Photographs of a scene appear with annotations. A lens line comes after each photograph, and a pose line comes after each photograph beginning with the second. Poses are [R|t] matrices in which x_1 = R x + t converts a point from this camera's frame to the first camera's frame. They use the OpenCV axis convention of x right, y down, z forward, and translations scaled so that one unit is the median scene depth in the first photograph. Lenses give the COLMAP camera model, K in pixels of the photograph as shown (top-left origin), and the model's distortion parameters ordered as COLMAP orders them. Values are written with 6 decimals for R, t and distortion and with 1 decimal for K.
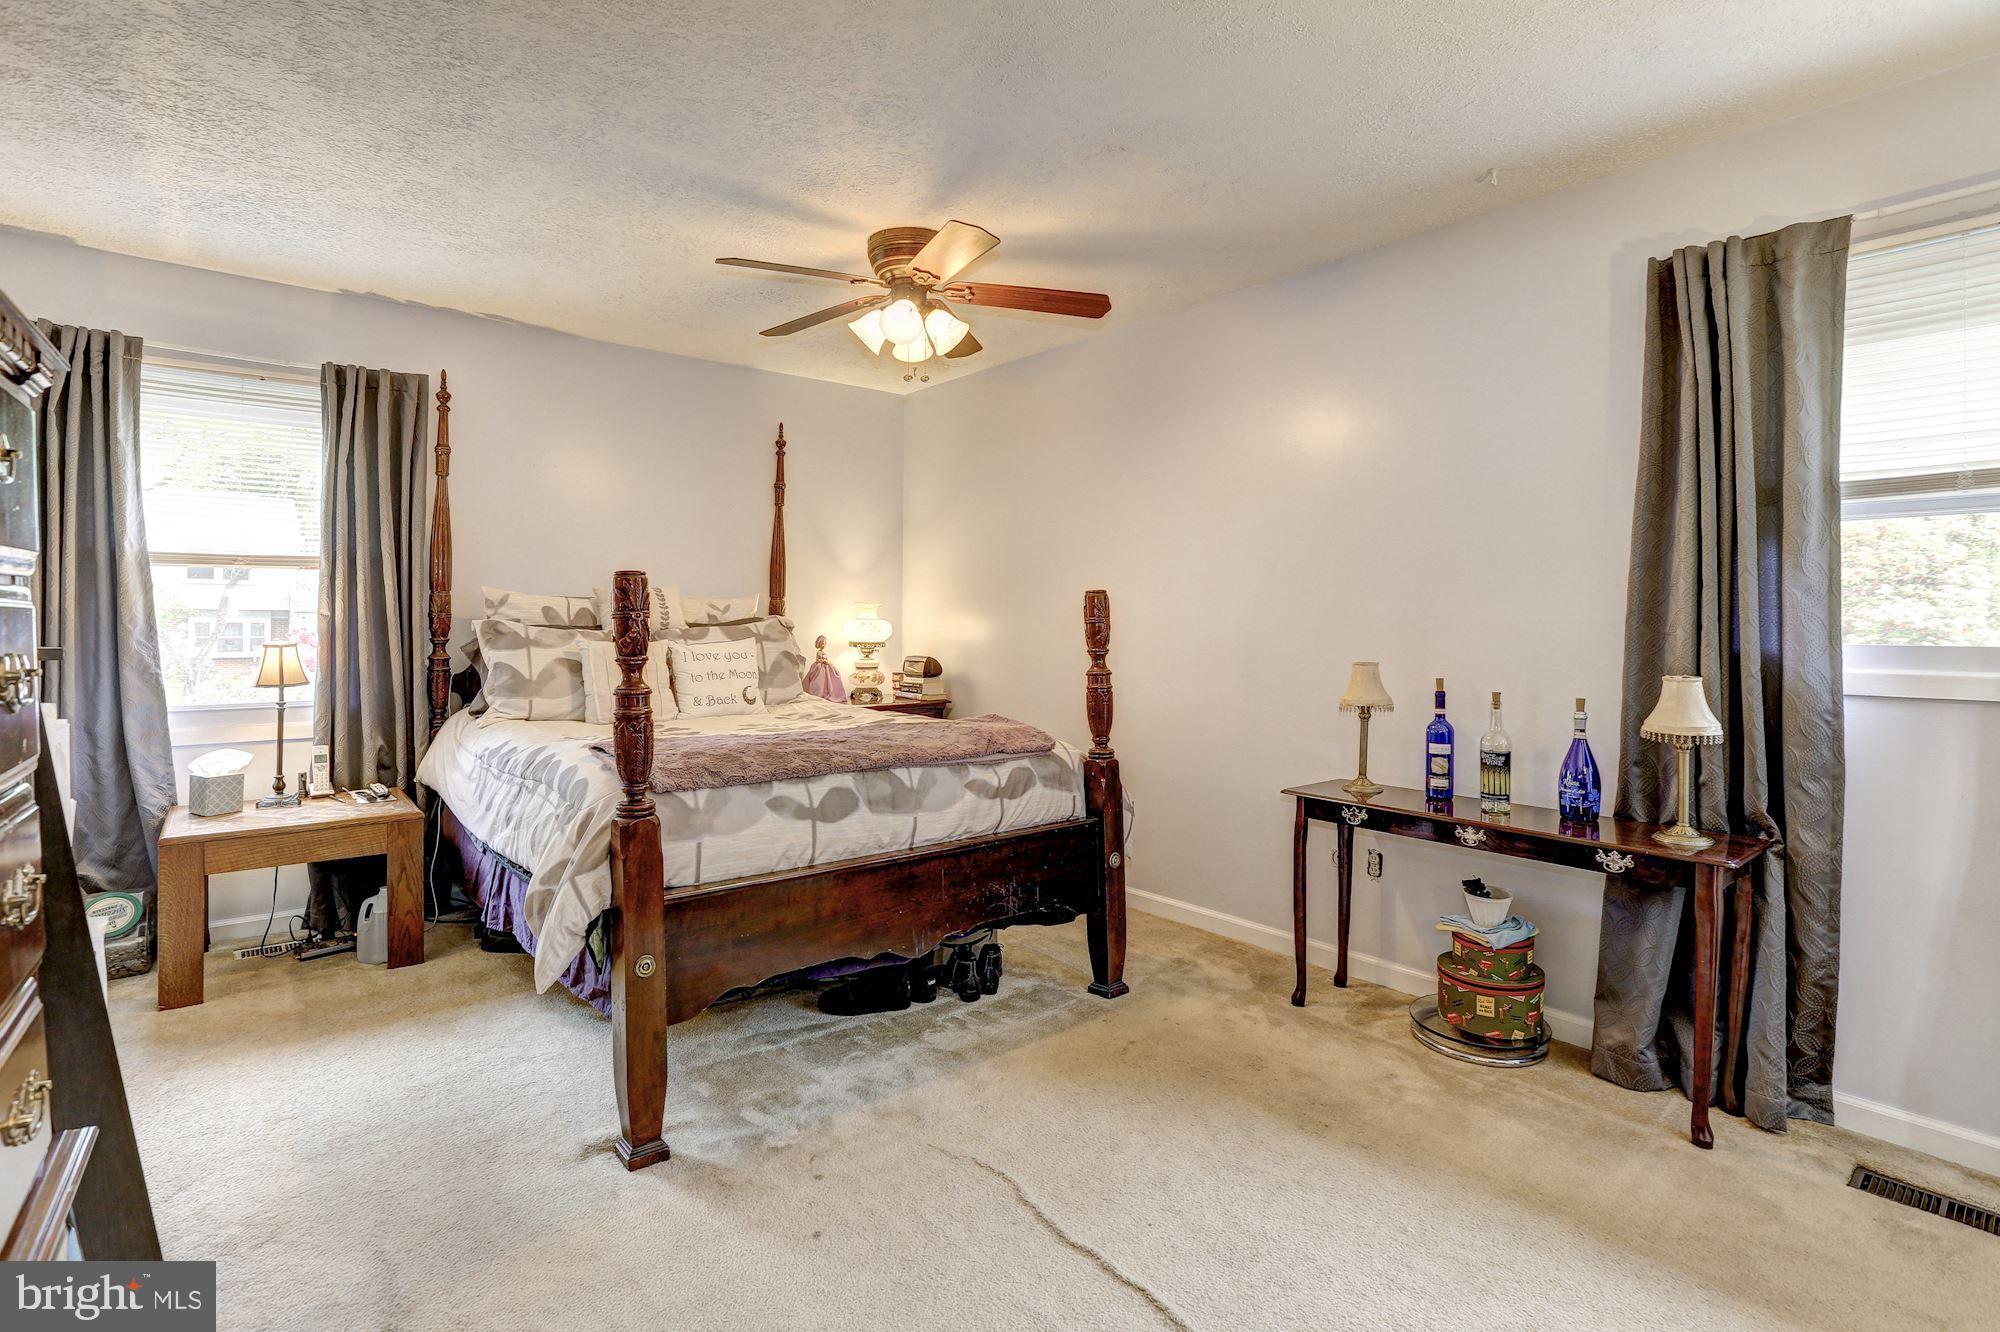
lens RADIAL K [[899.2, 0, 990.1], [0, 899.2, 654.3], [0, 0, 1]] dist [0.001501, 0.000424]
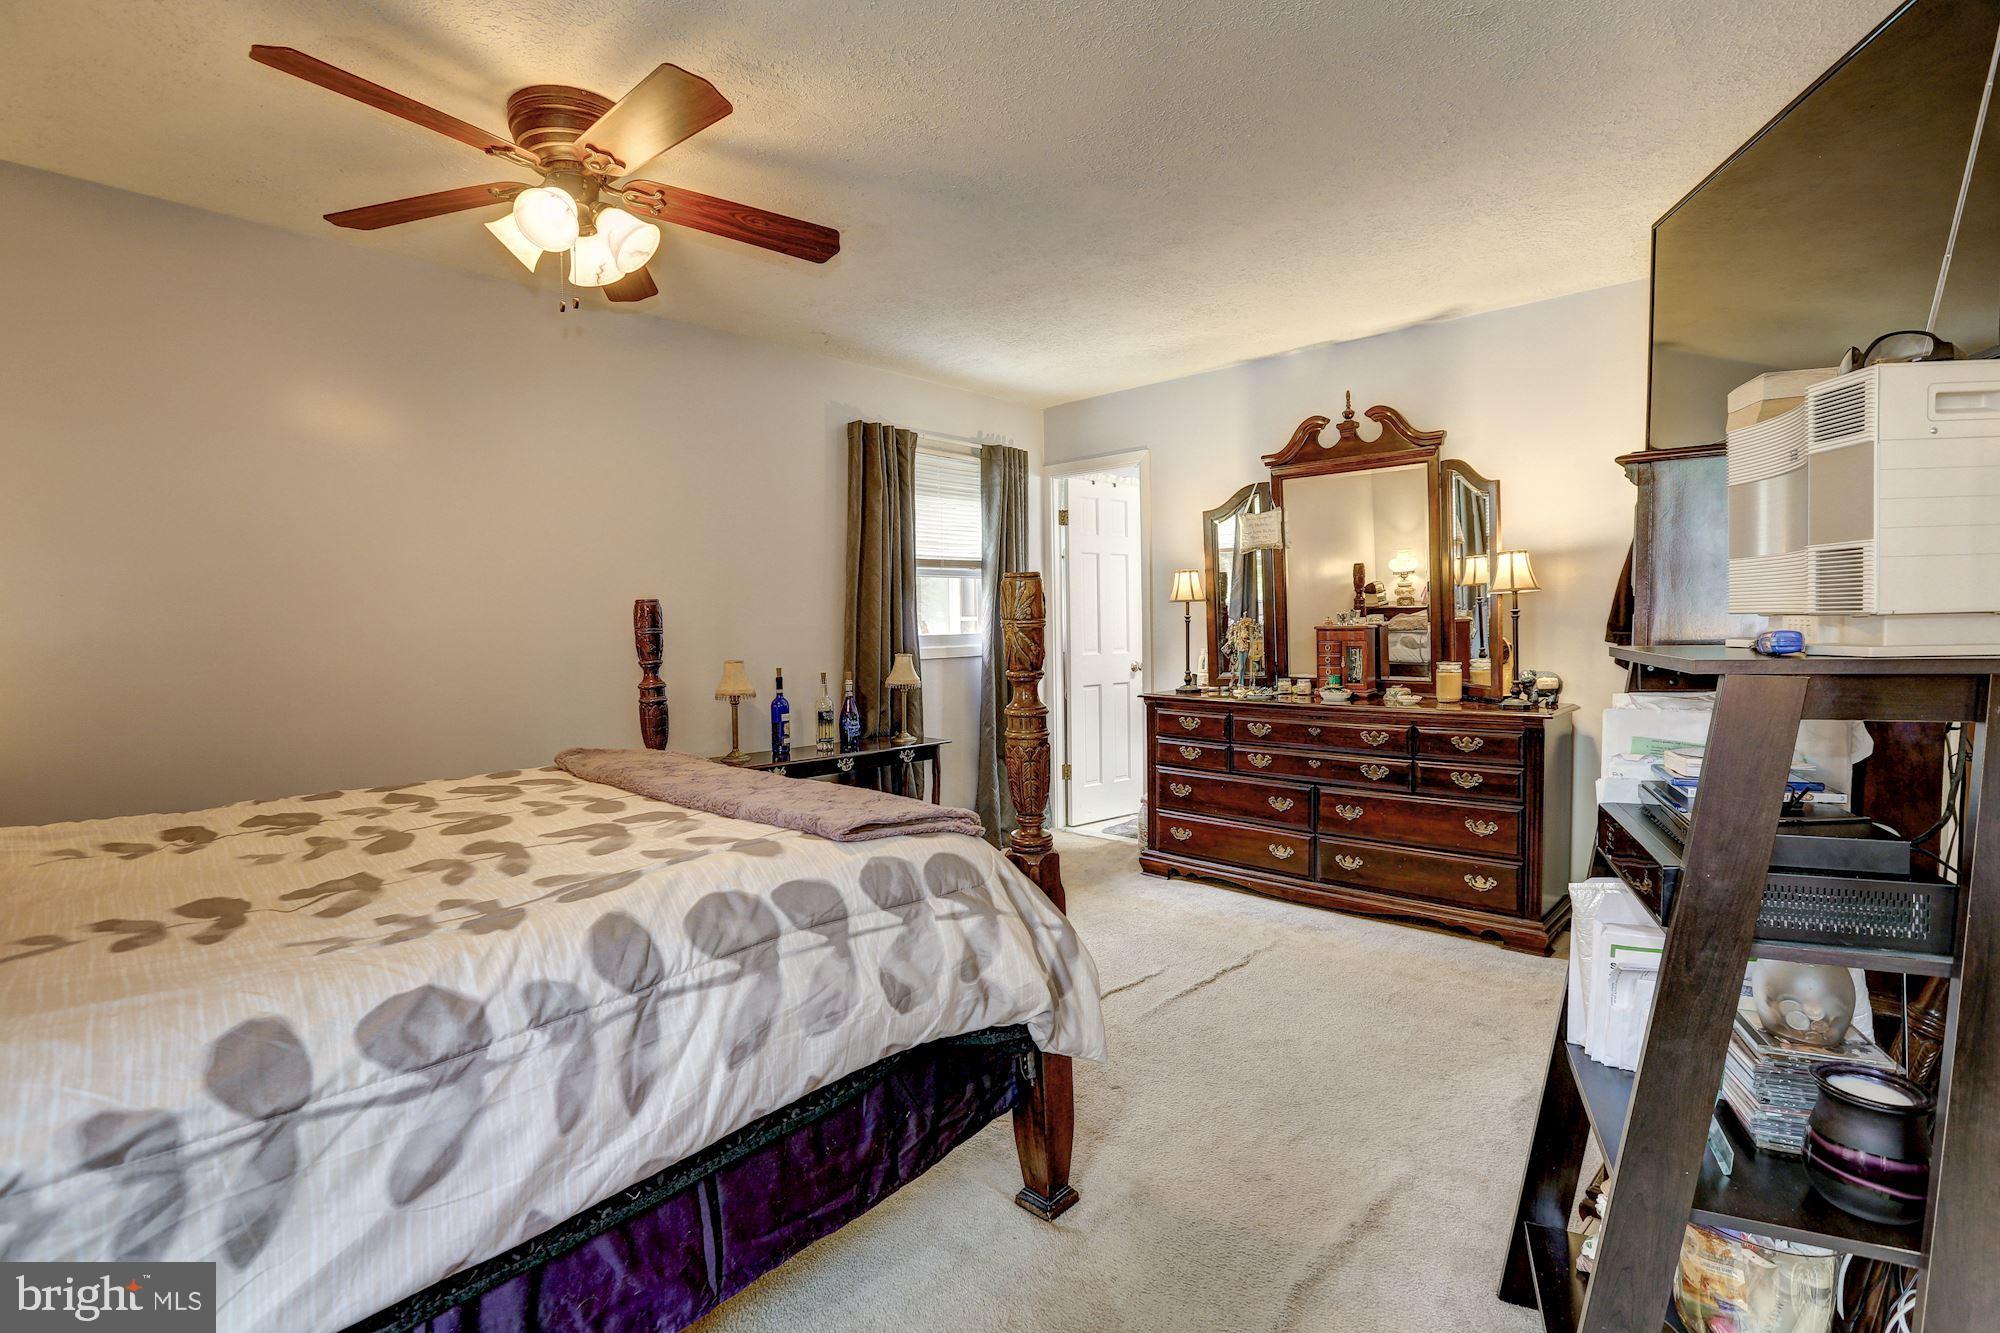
lens RADIAL K [[899.2, 0, 990.1], [0, 899.2, 654.8], [0, 0, 1]] dist [0.001501, 0.000424]
pose [[-0.091978, -0.040057, 0.994955, -0.923744], [0.056202, 0.997389, 0.045350, -0.038682], [-0.994174, 0.060089, -0.089487, 0.795514]]
